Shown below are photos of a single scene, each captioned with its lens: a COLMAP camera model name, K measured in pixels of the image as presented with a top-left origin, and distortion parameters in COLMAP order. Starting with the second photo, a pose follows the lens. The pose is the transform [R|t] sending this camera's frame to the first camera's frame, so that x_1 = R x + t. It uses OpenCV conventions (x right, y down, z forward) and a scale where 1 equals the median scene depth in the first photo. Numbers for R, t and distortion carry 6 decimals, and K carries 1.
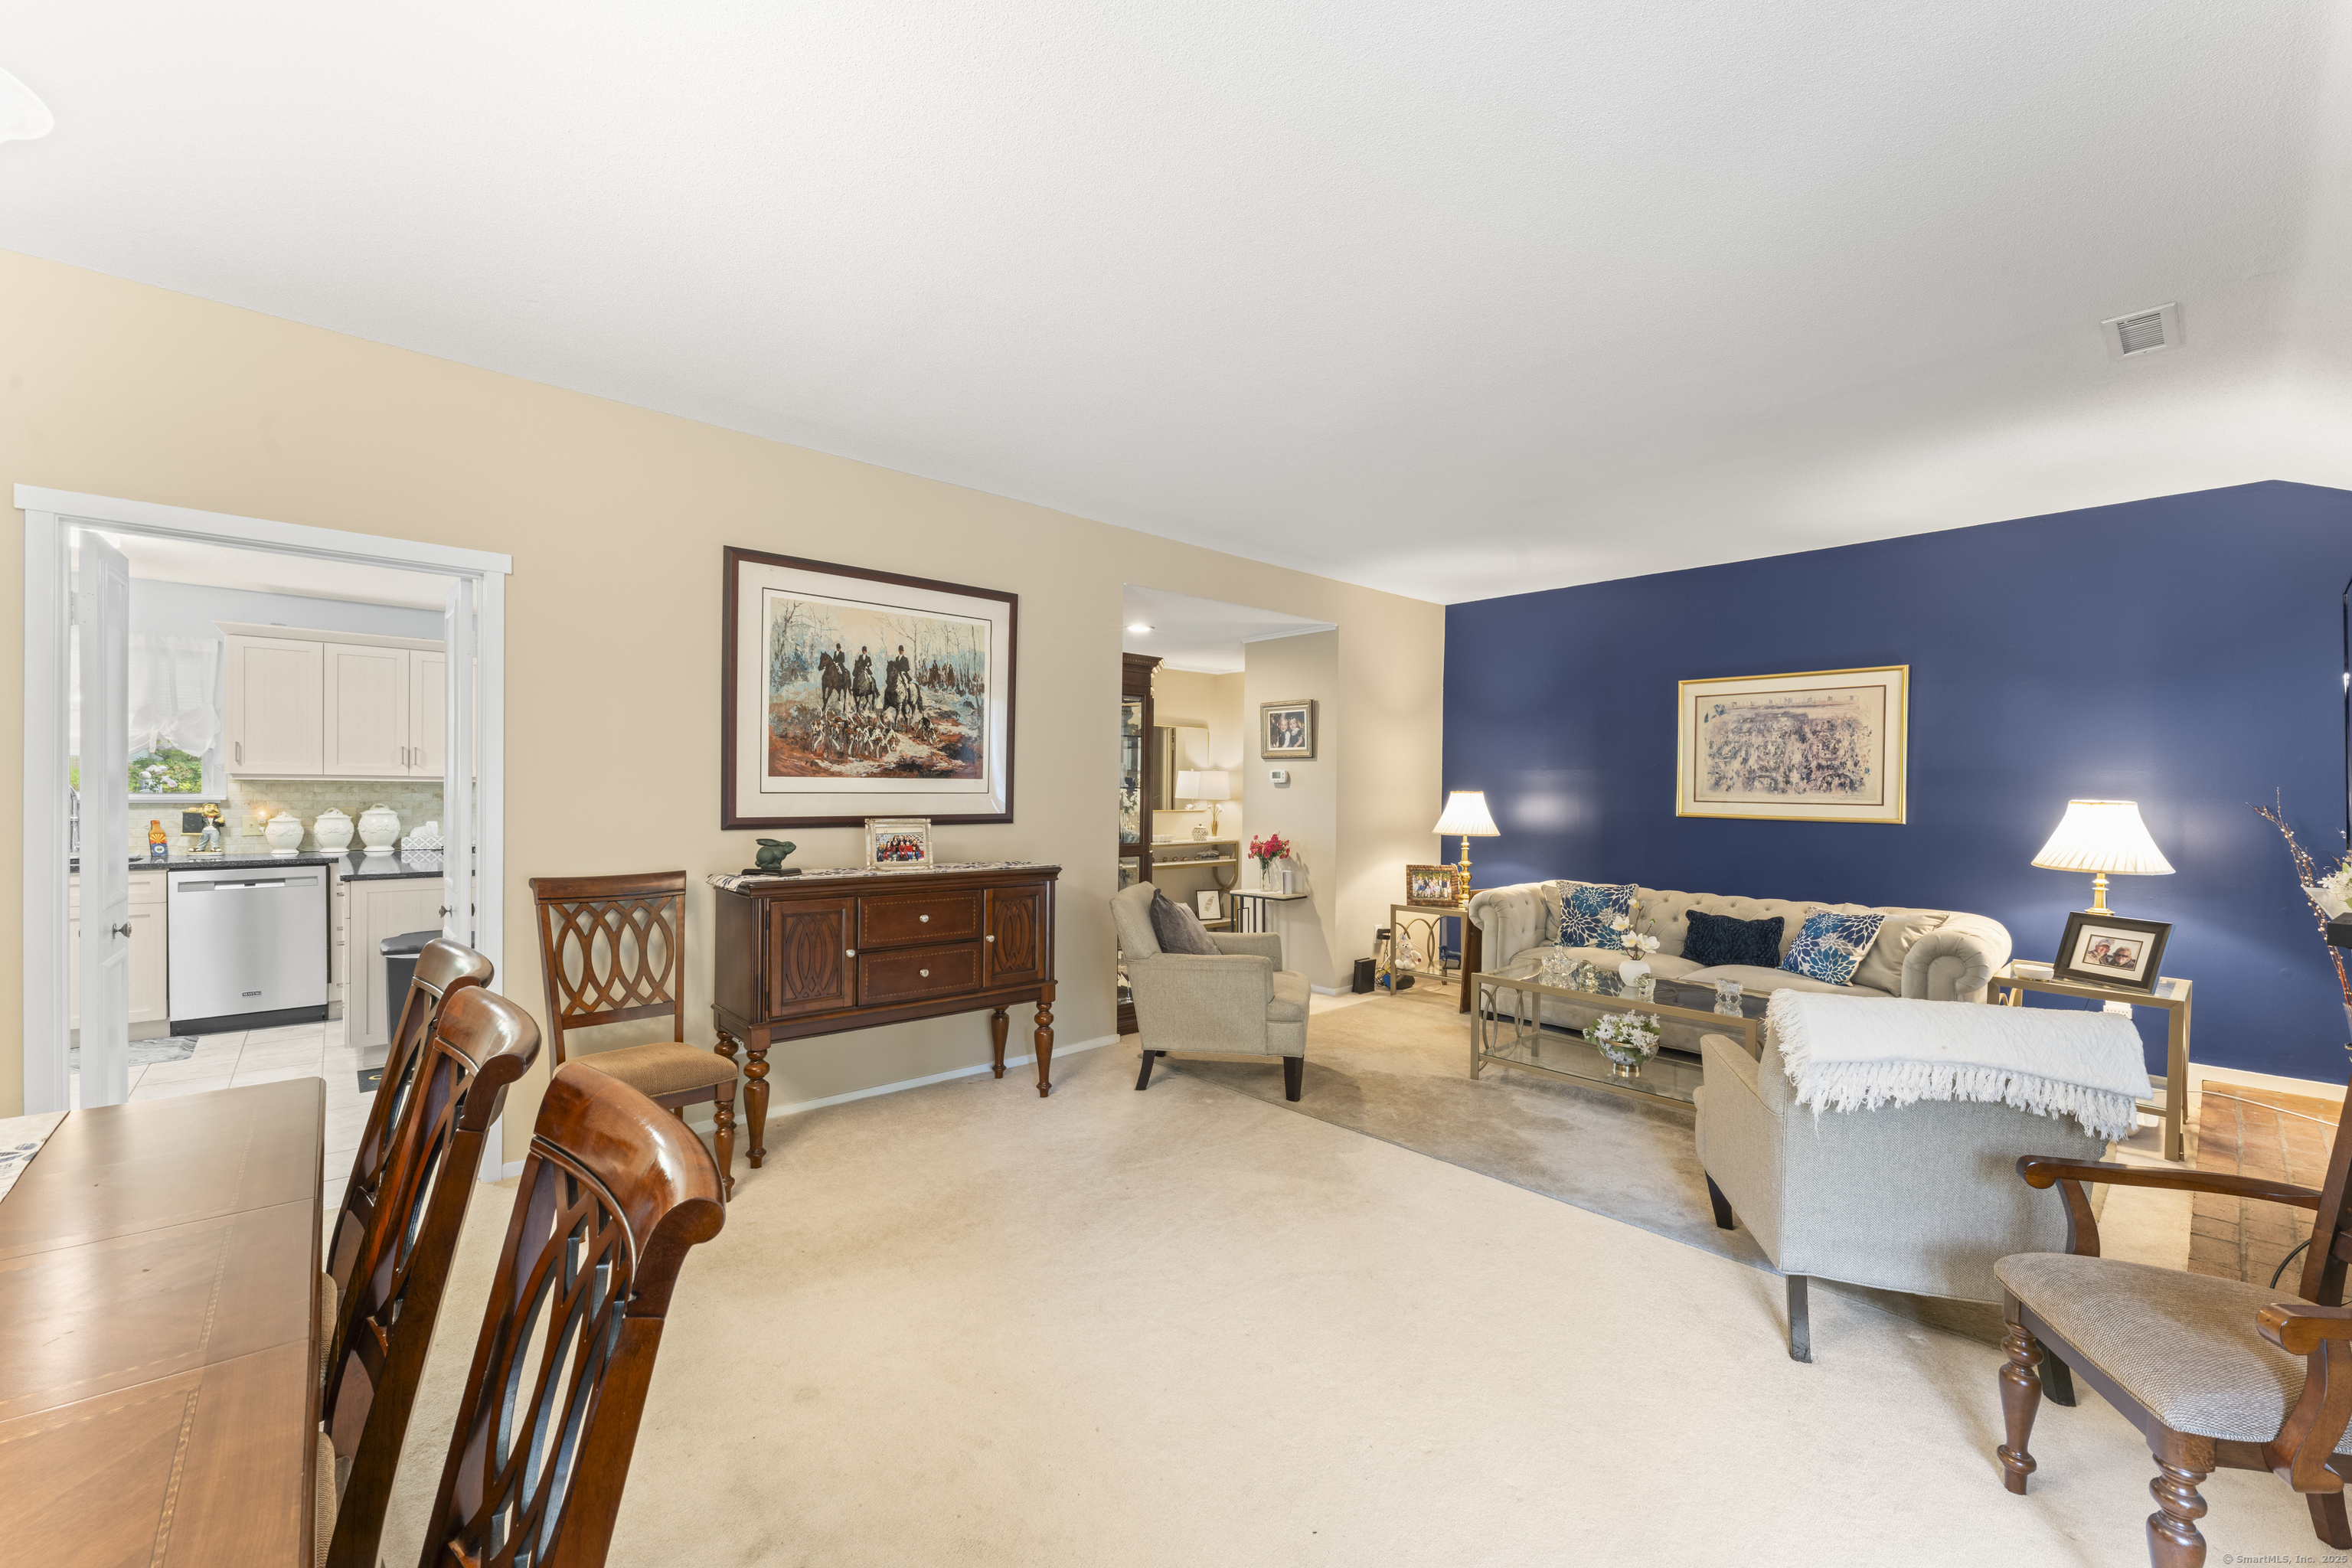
lens RADIAL K [[958.3, 0, 1181.6], [0, 958.3, 792.7], [0, 0, 1]] dist [0.003052, 0.000348]
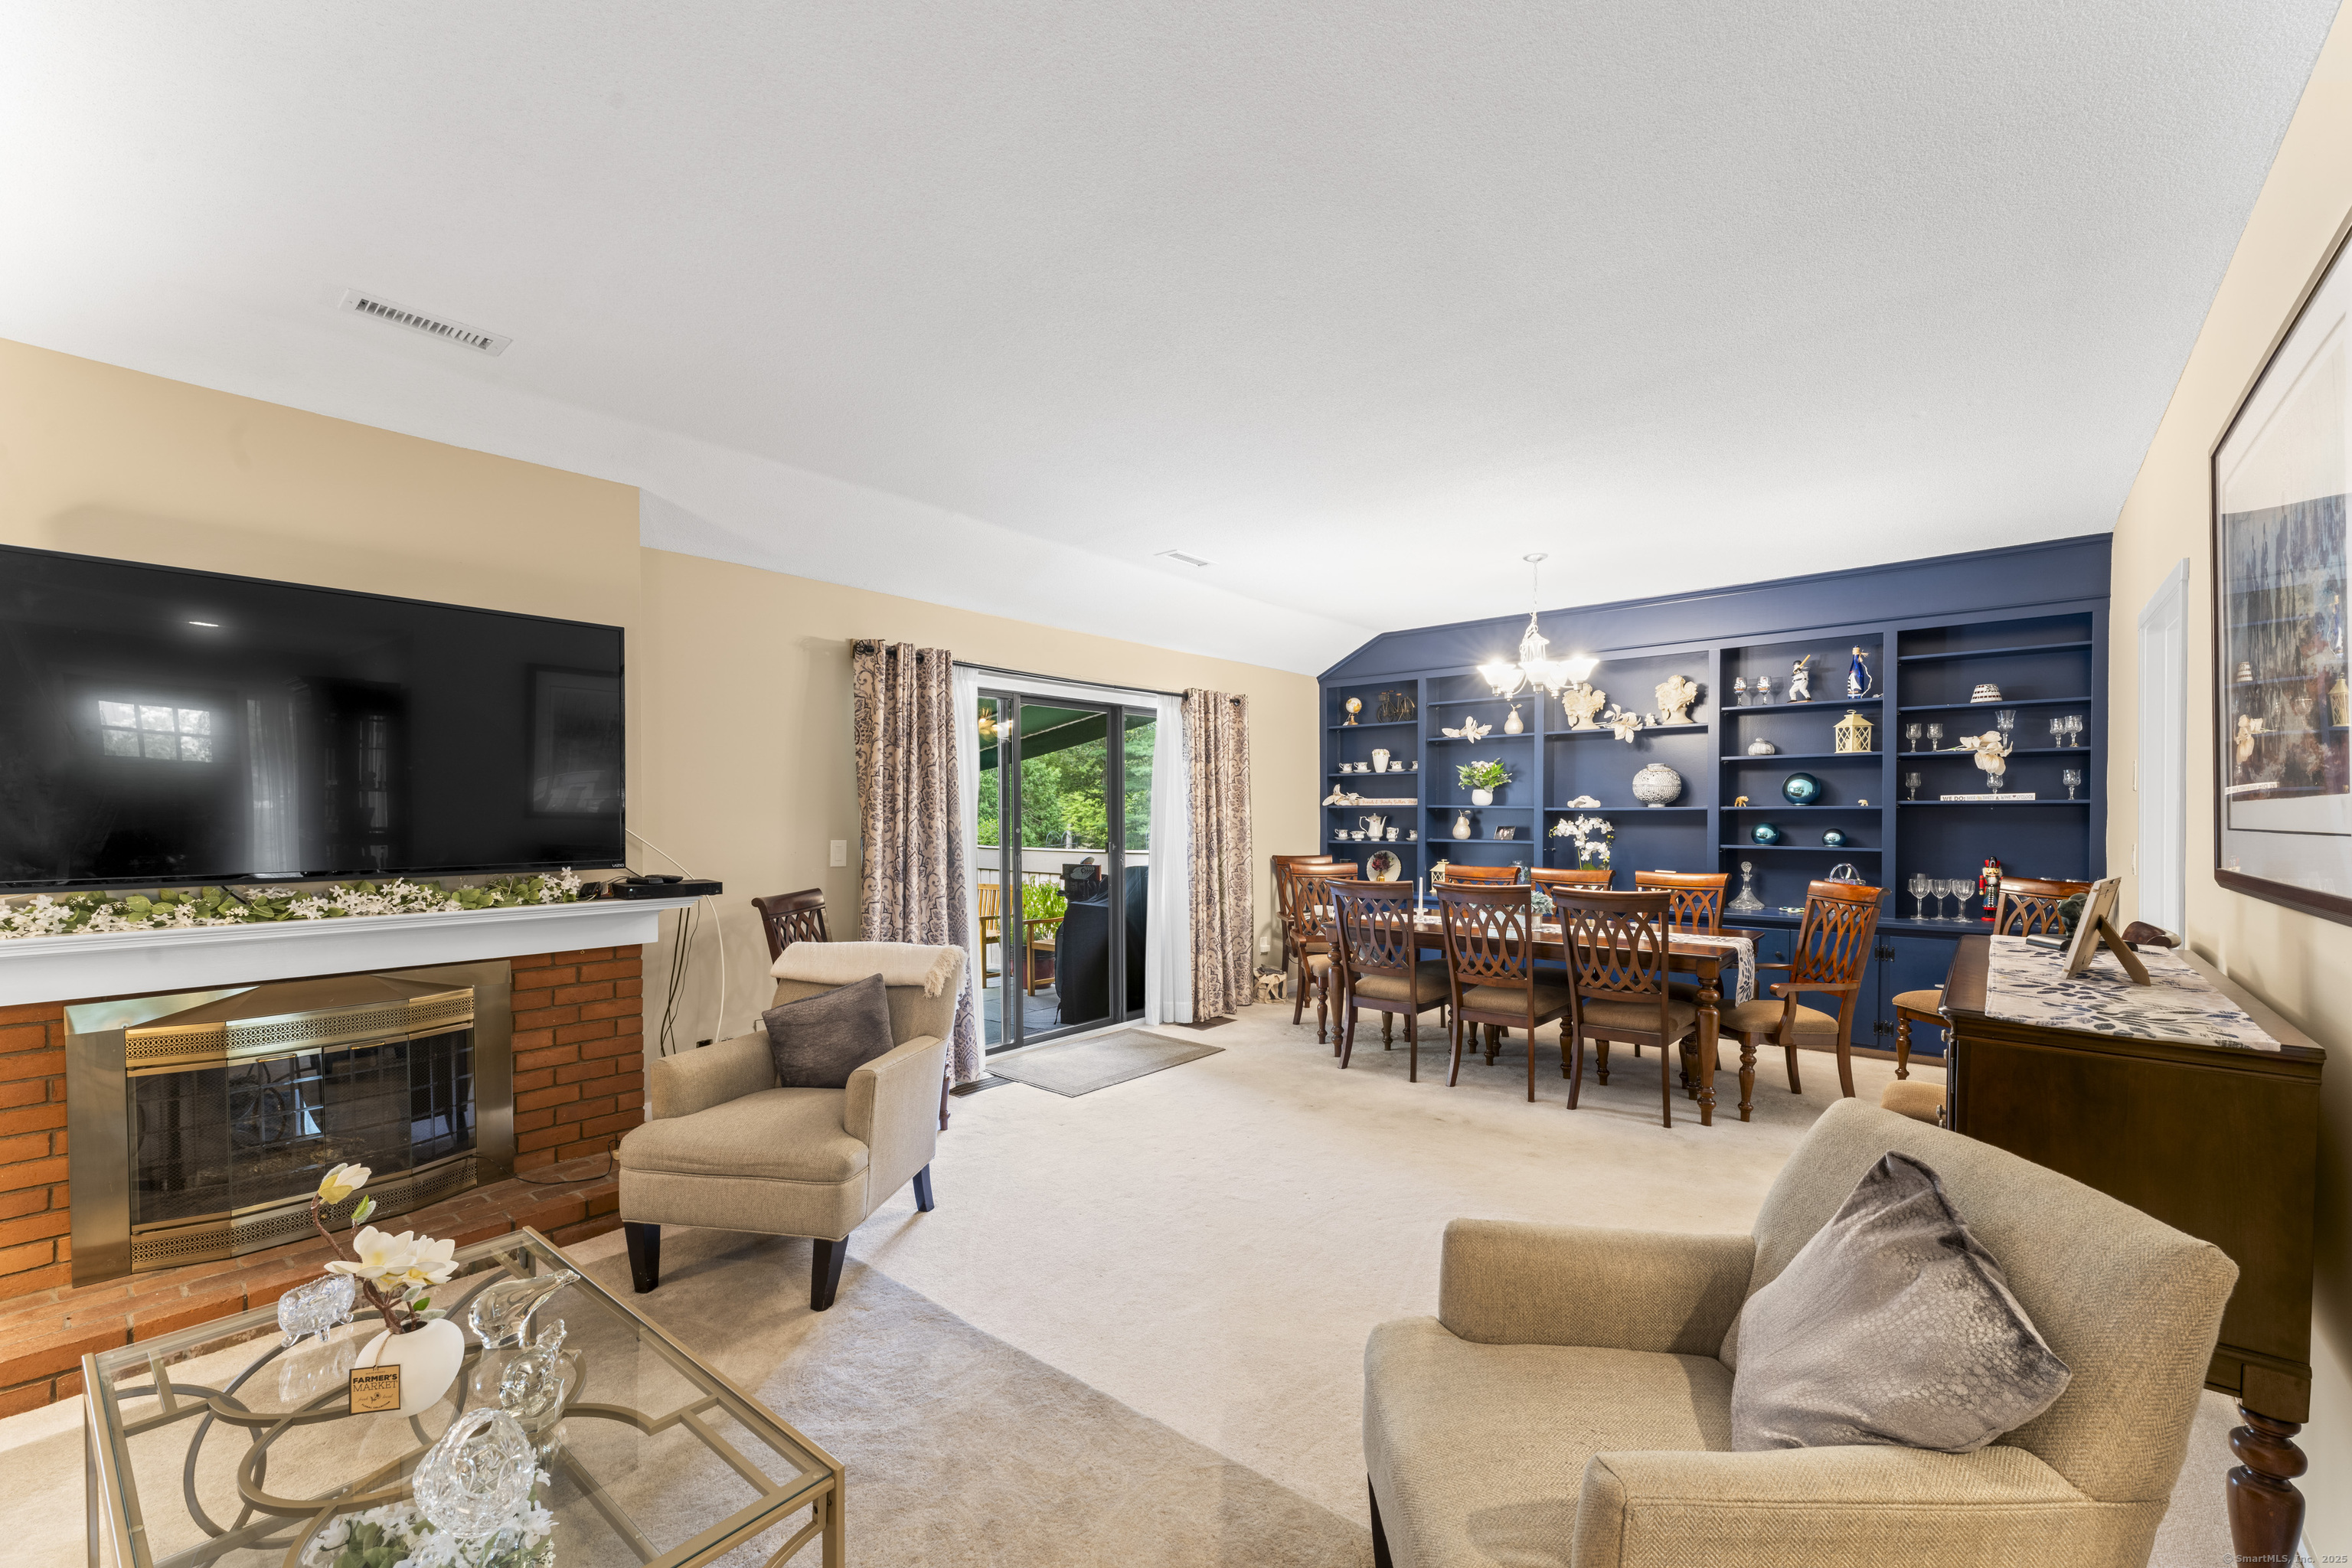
lens RADIAL K [[958.3, 0, 1171.5], [0, 958.3, 829.1], [0, 0, 1]] dist [0.003052, 0.000348]
pose [[-0.992641, -0.005804, -0.120959, 0.203853], [-0.007326, 0.999899, 0.012138, -0.001298], [0.120876, 0.012935, -0.992583, 1.085601]]
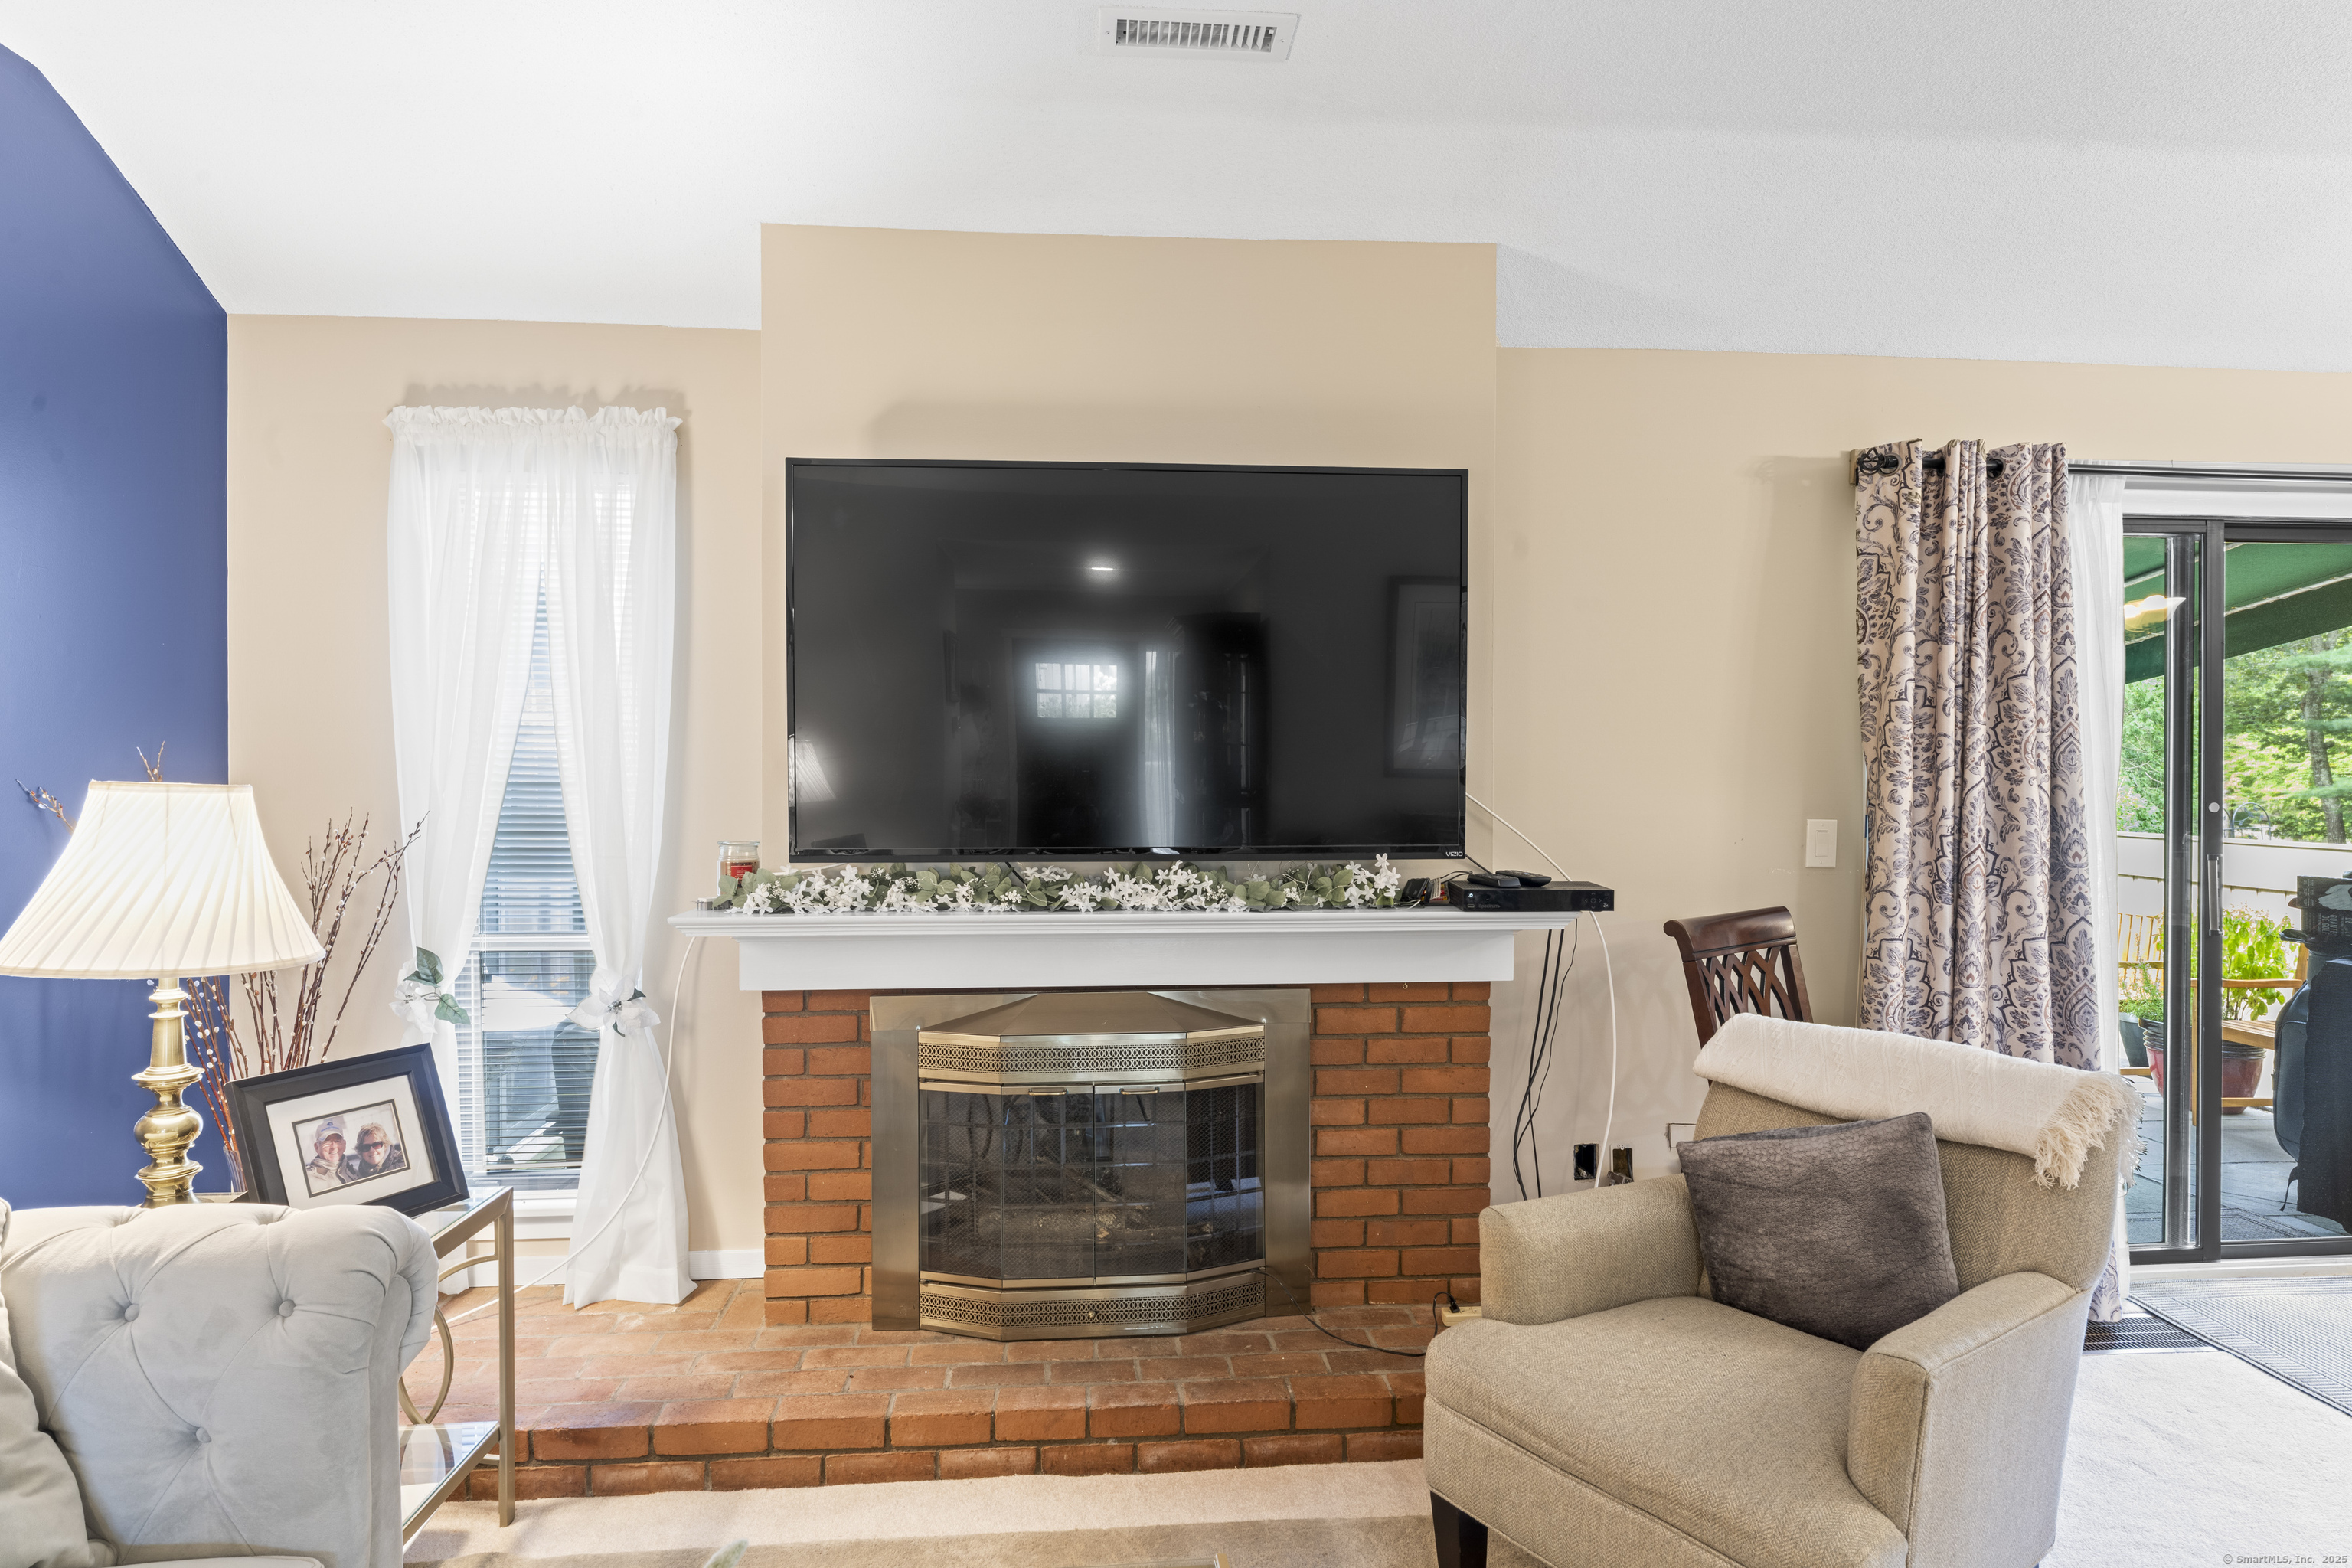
lens RADIAL K [[1304.3, 0, 1169.6], [0, 1304.3, 789.4], [0, 0, 1]] dist [-0.006711, 0.000546]
pose [[-0.787709, -0.018258, 0.615777, 0.254234], [-0.009746, 0.999805, 0.017177, -0.001465], [-0.615970, 0.007530, -0.787734, 0.901400]]
